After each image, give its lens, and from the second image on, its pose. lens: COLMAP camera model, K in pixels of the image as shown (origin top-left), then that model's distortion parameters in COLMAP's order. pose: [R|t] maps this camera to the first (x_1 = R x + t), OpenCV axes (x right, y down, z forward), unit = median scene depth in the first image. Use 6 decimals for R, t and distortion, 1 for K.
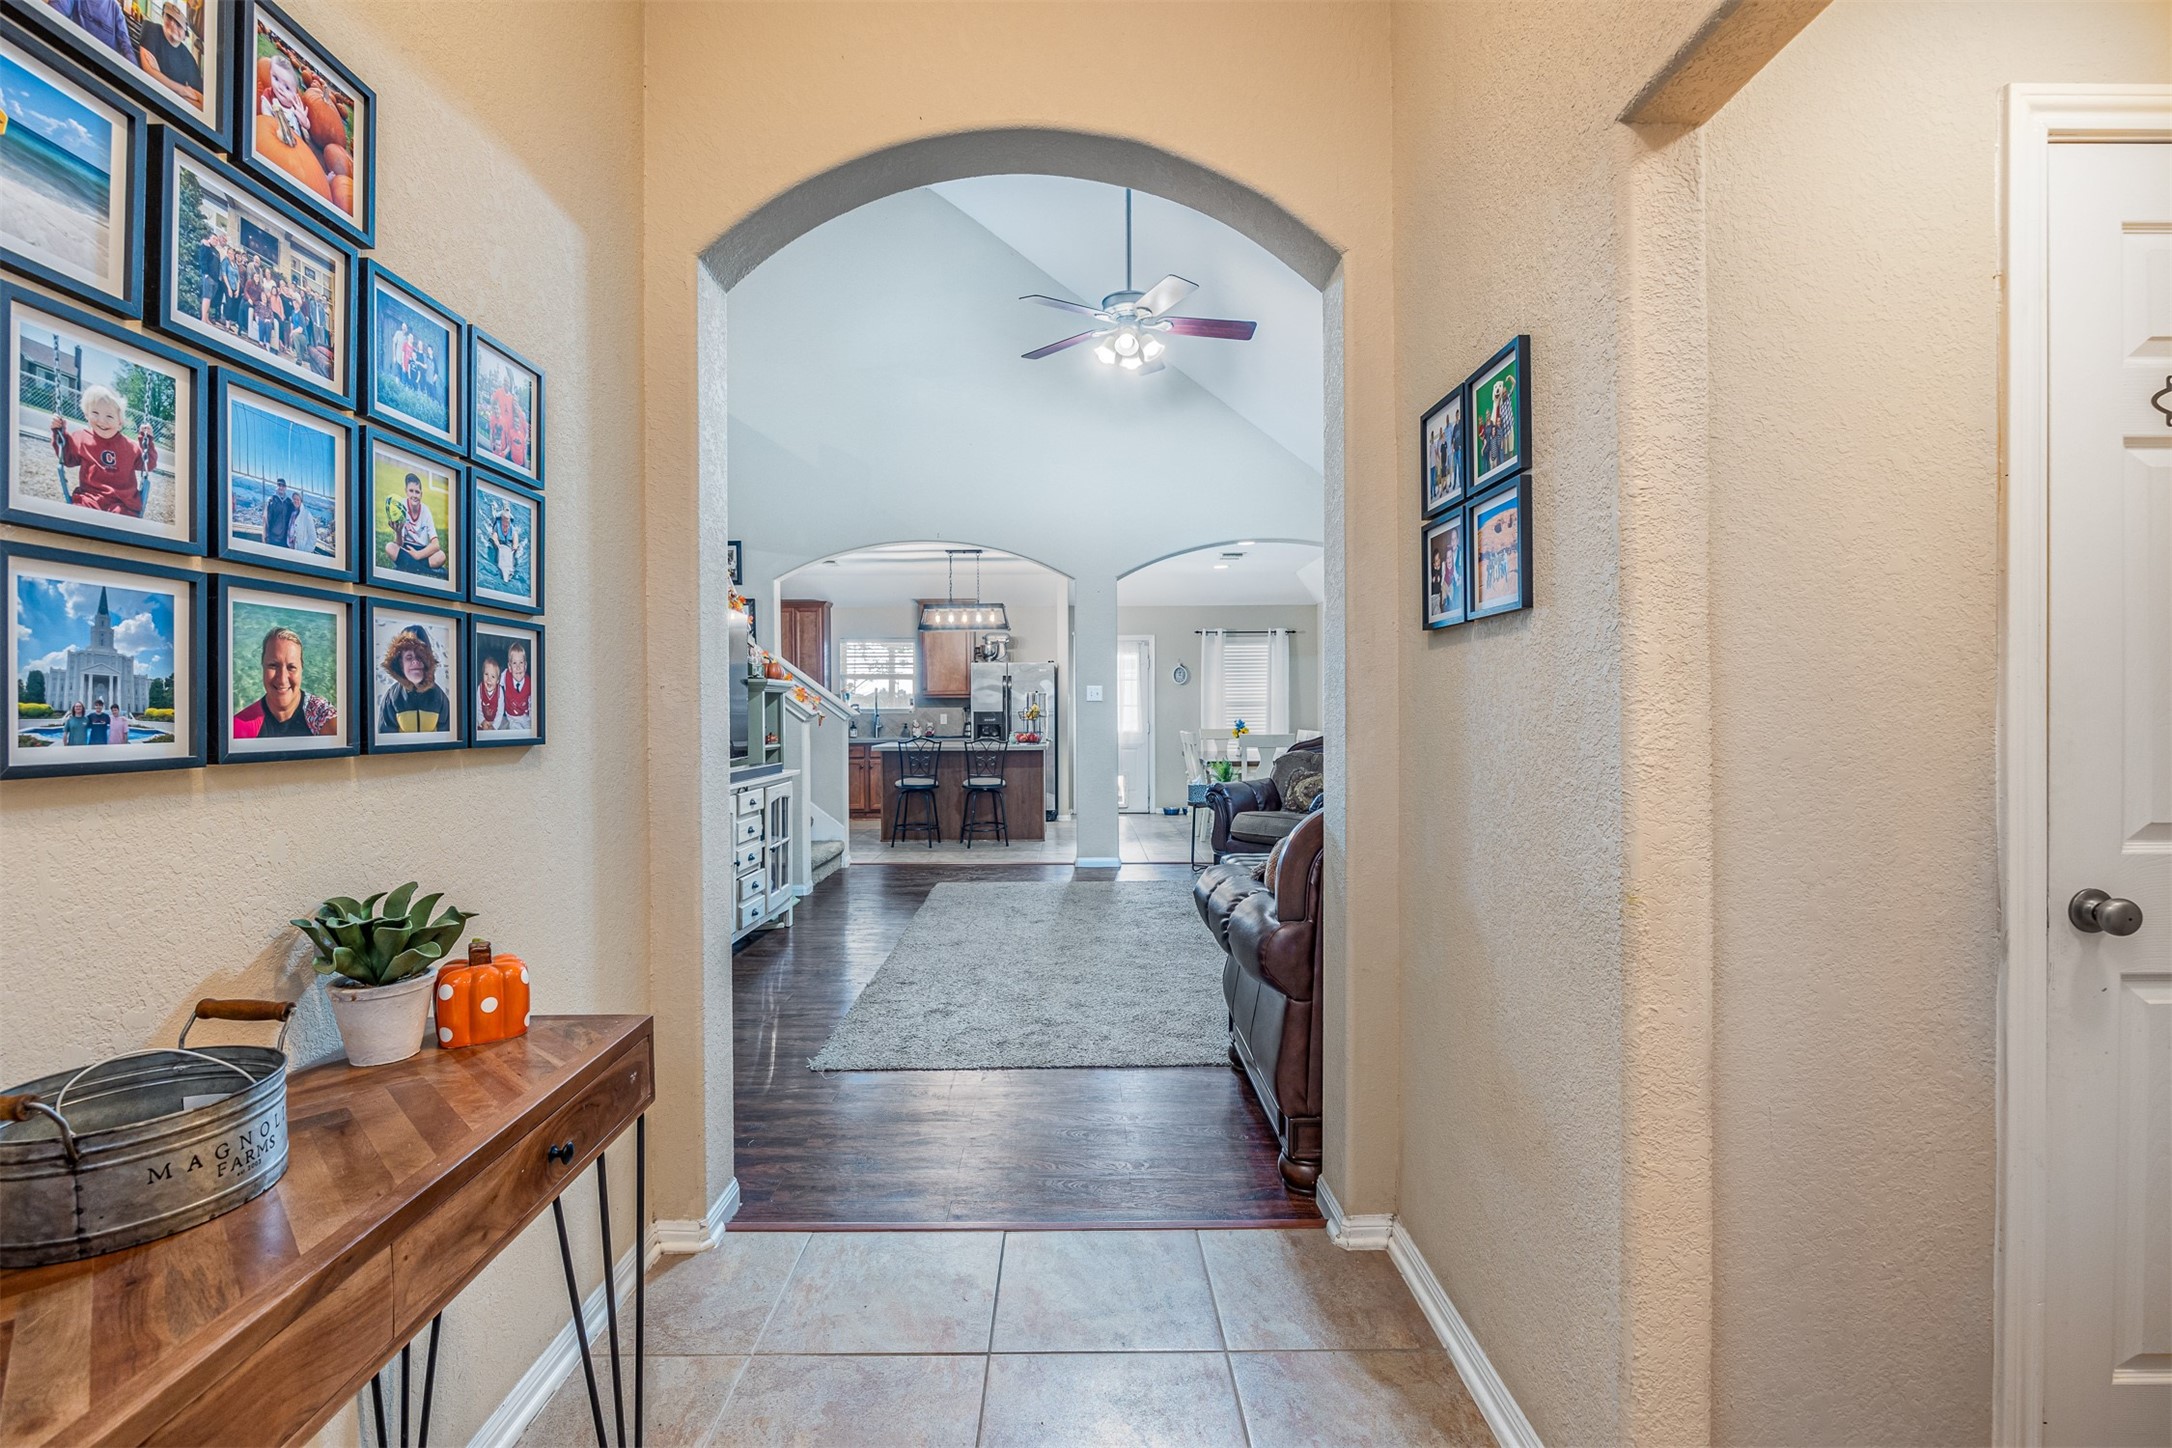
lens RADIAL K [[977.6, 0, 1081.2], [0, 977.6, 710.7], [0, 0, 1]] dist [-0.013529, 0.001388]
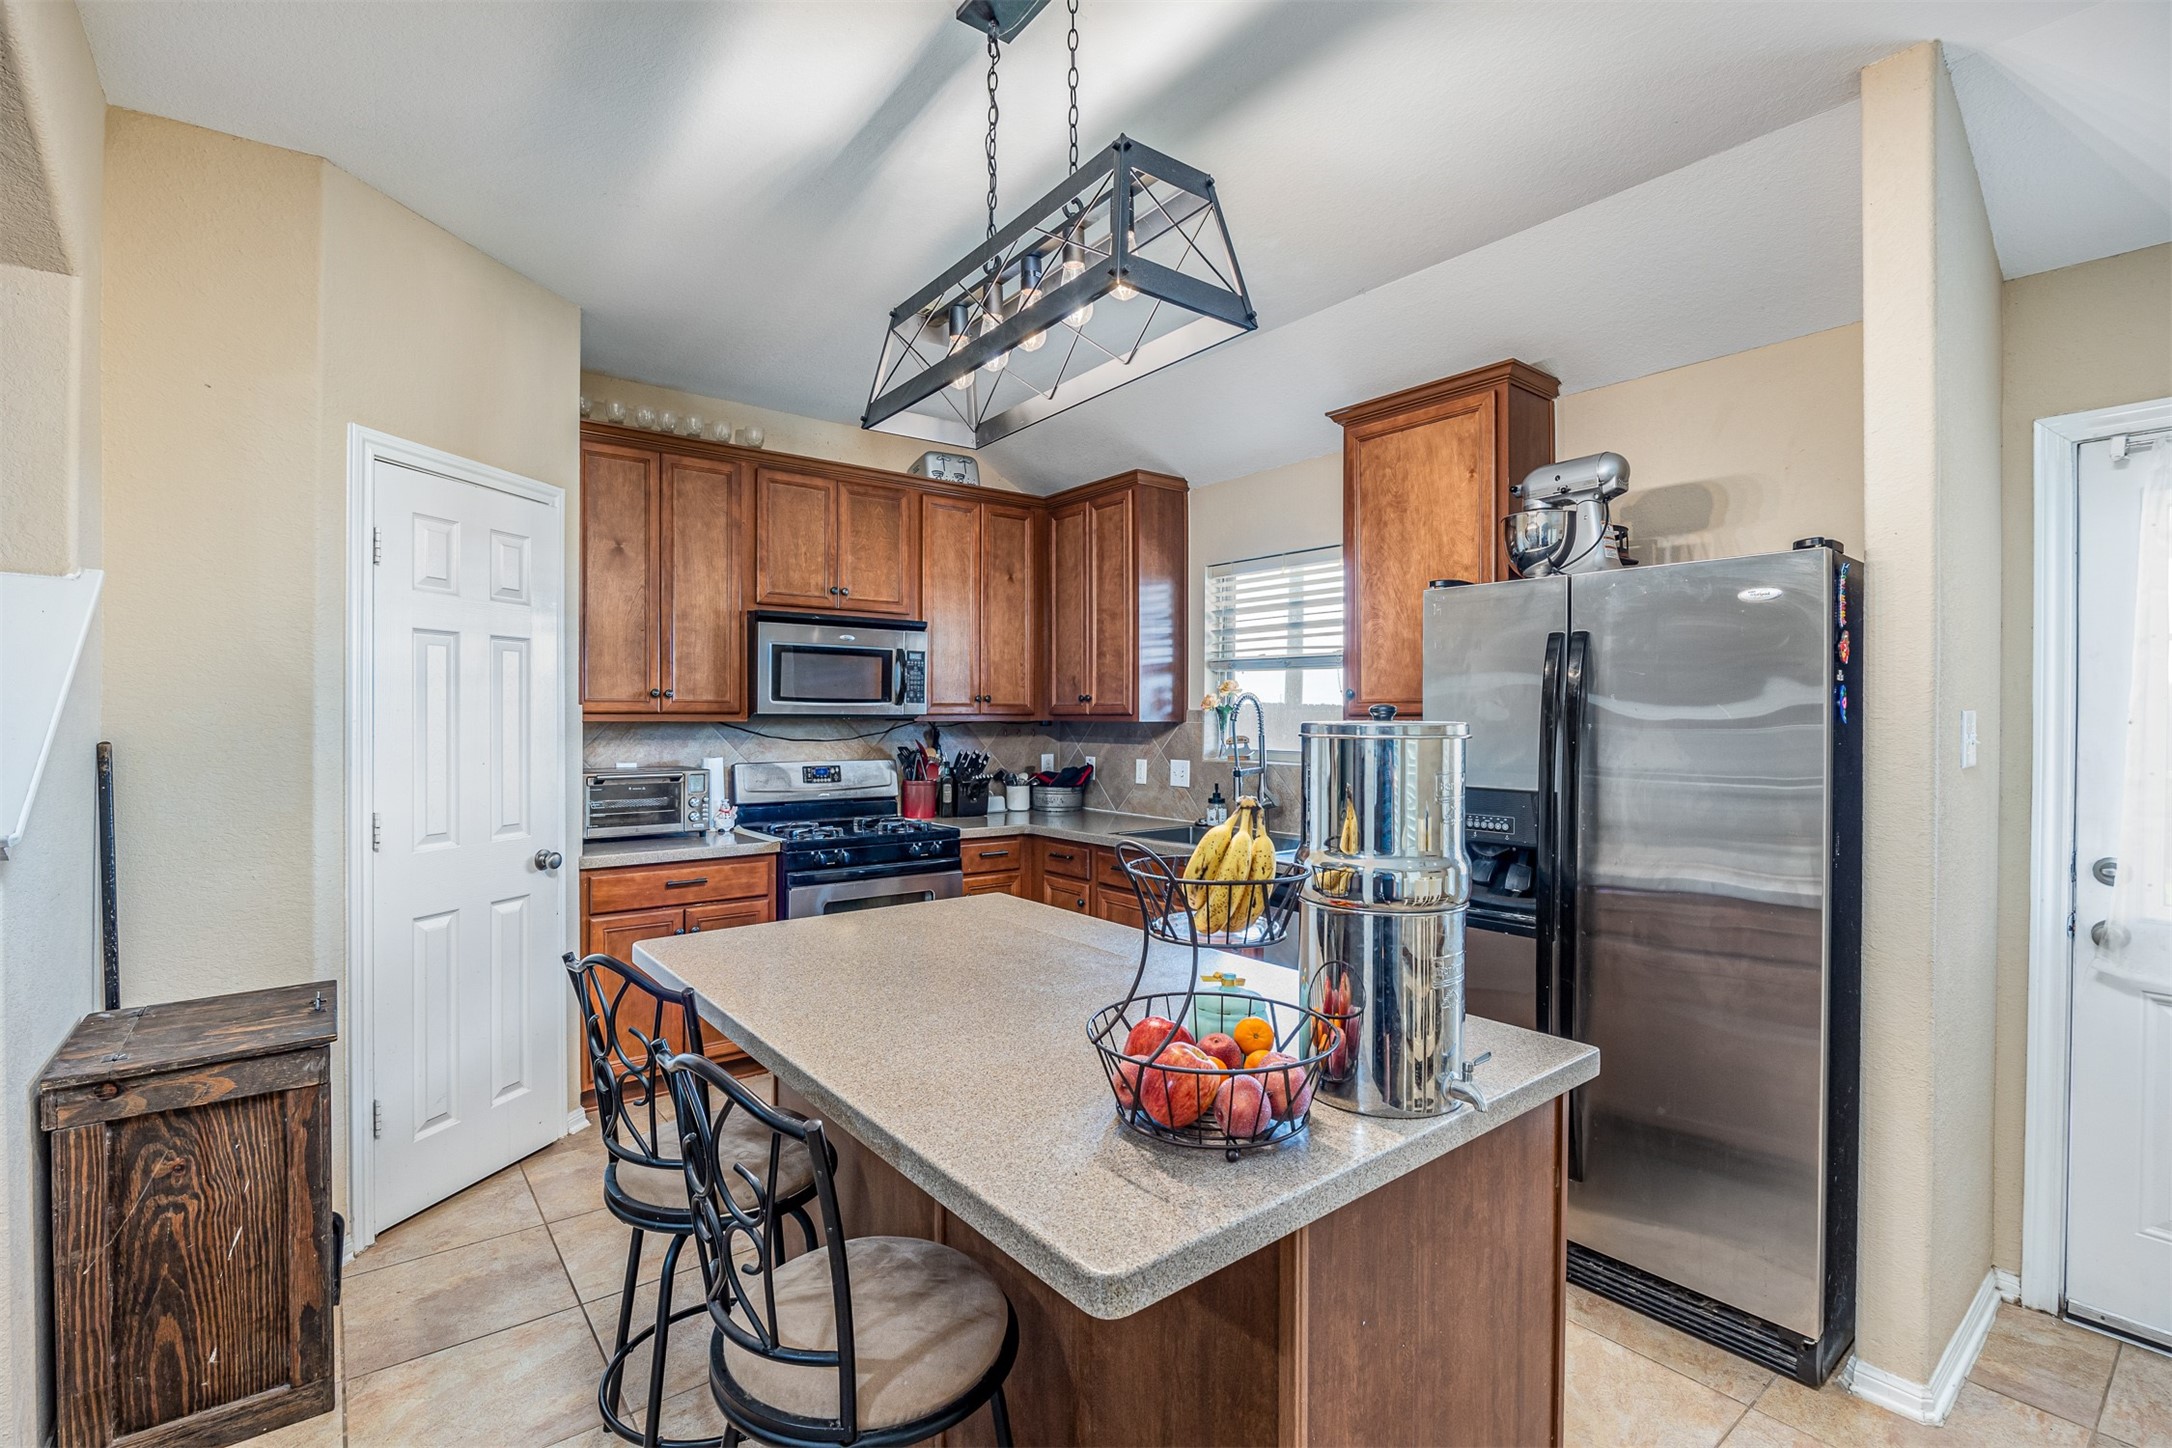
lens RADIAL K [[977.6, 0, 1075.8], [0, 977.6, 716.9], [0, 0, 1]] dist [-0.013529, 0.001388]
pose [[0.601017, 0.004425, -0.799224, 0.038975], [-0.007223, 0.999974, 0.000104, -0.018066], [0.799204, 0.005711, 0.601033, 0.906562]]
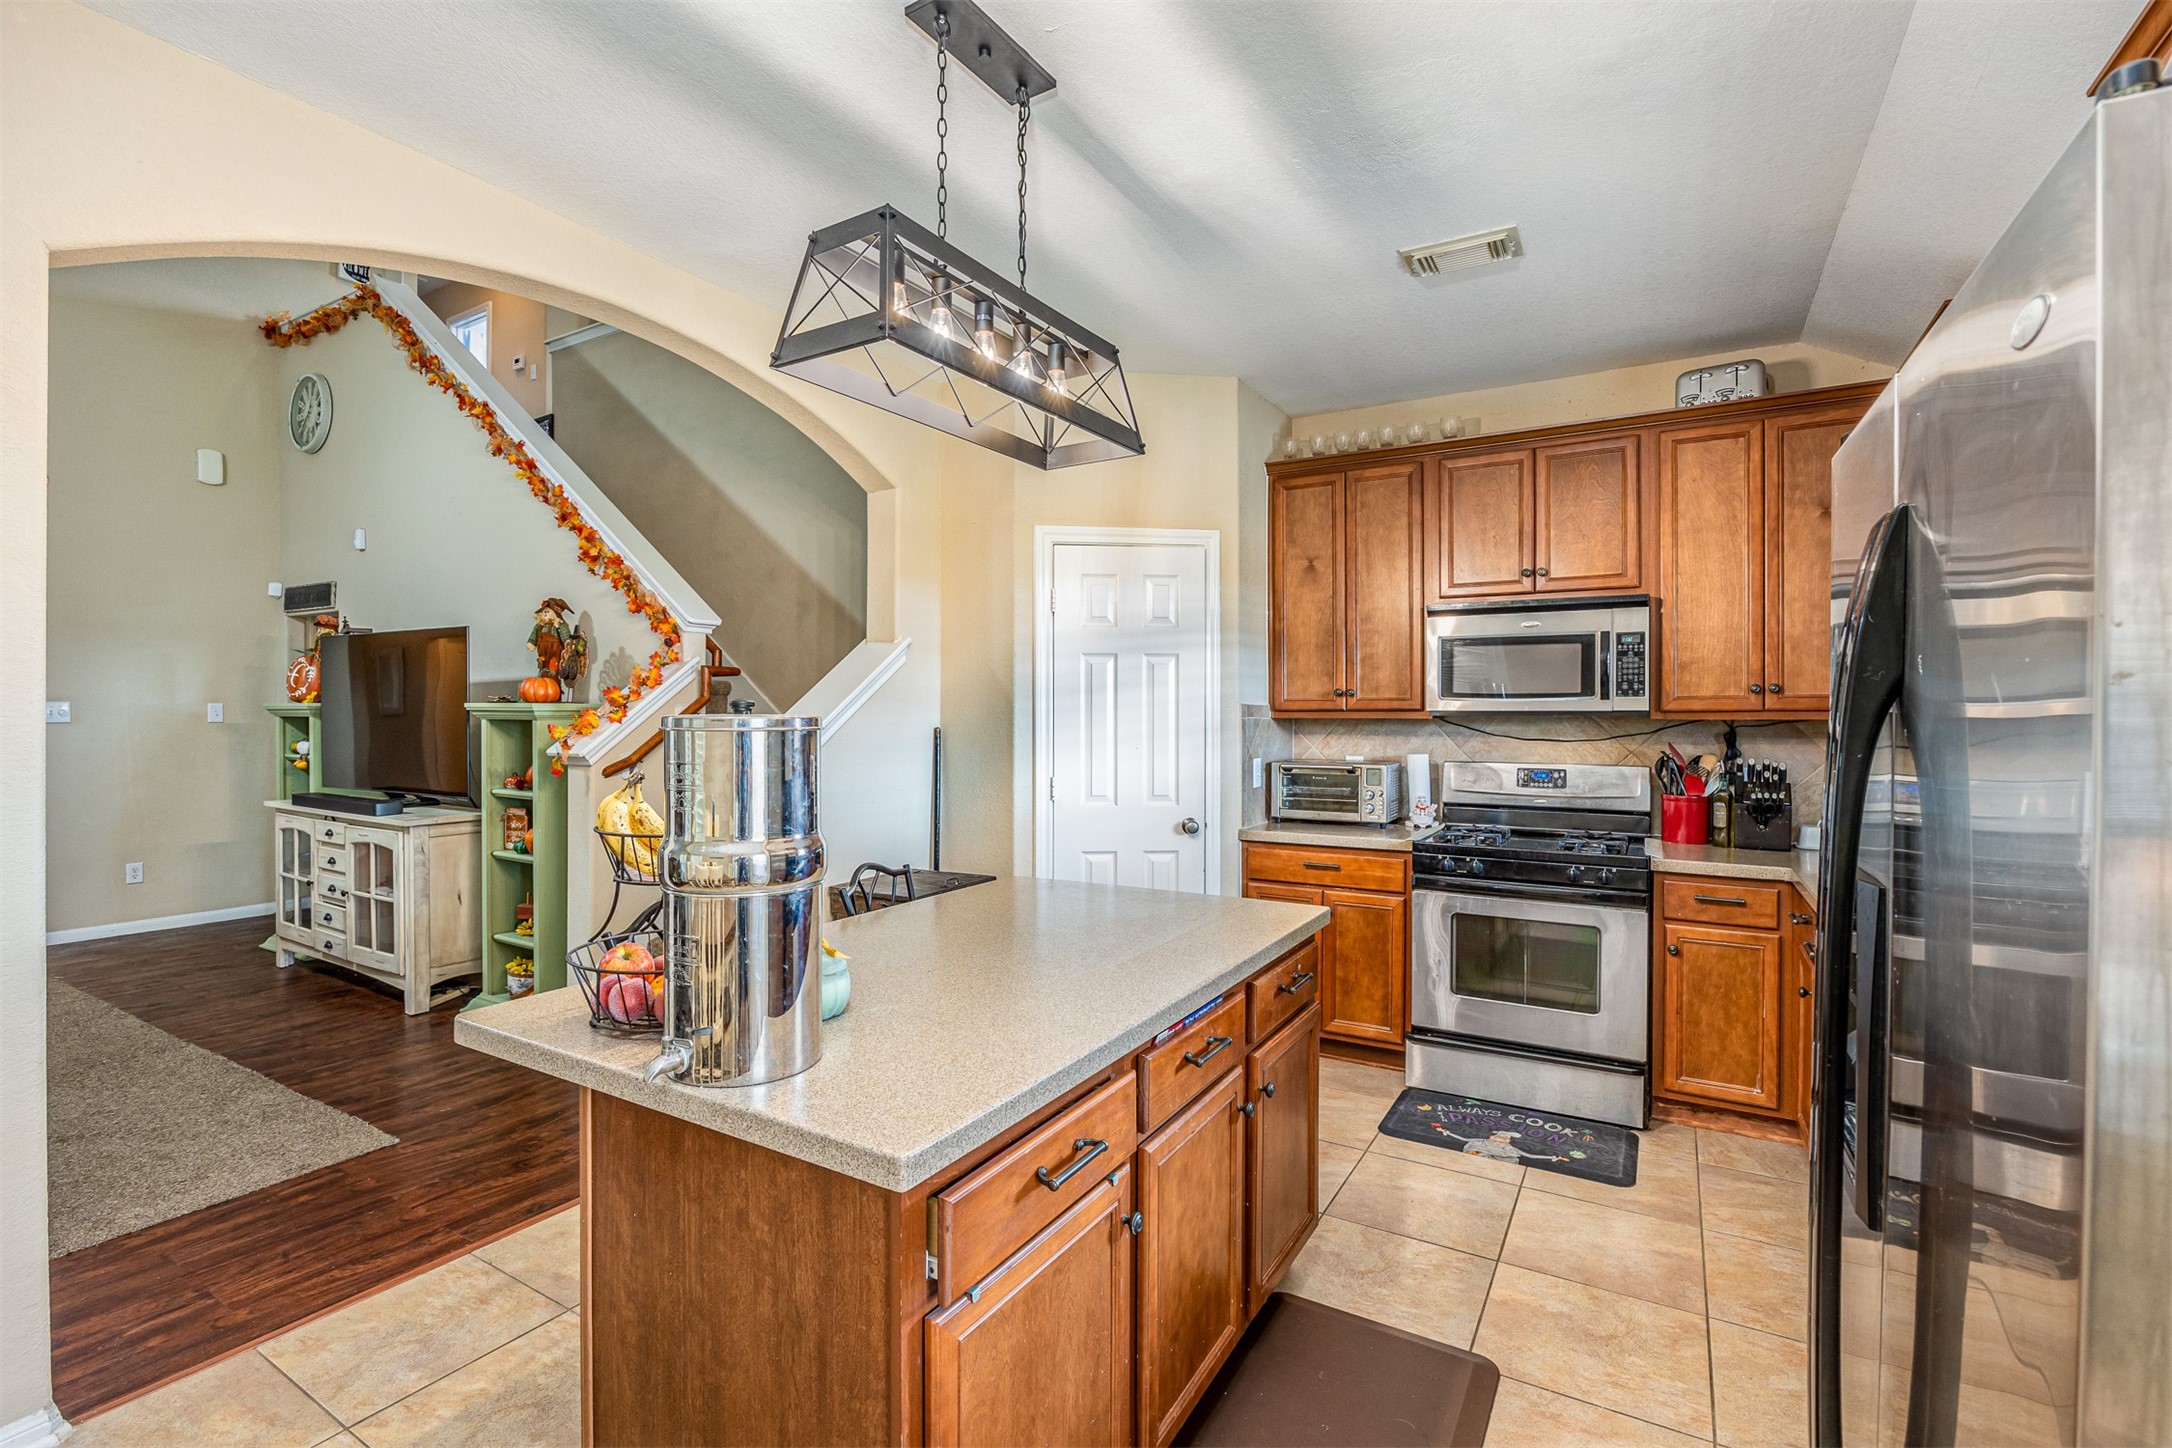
lens RADIAL K [[977.6, 0, 1070.8], [0, 977.6, 718.3], [0, 0, 1]] dist [-0.013529, 0.001388]
pose [[-0.530172, 0.003225, -0.847884, 0.052593], [-0.004299, 0.999970, 0.006491, -0.017170], [0.847879, 0.007086, -0.530142, 1.144866]]
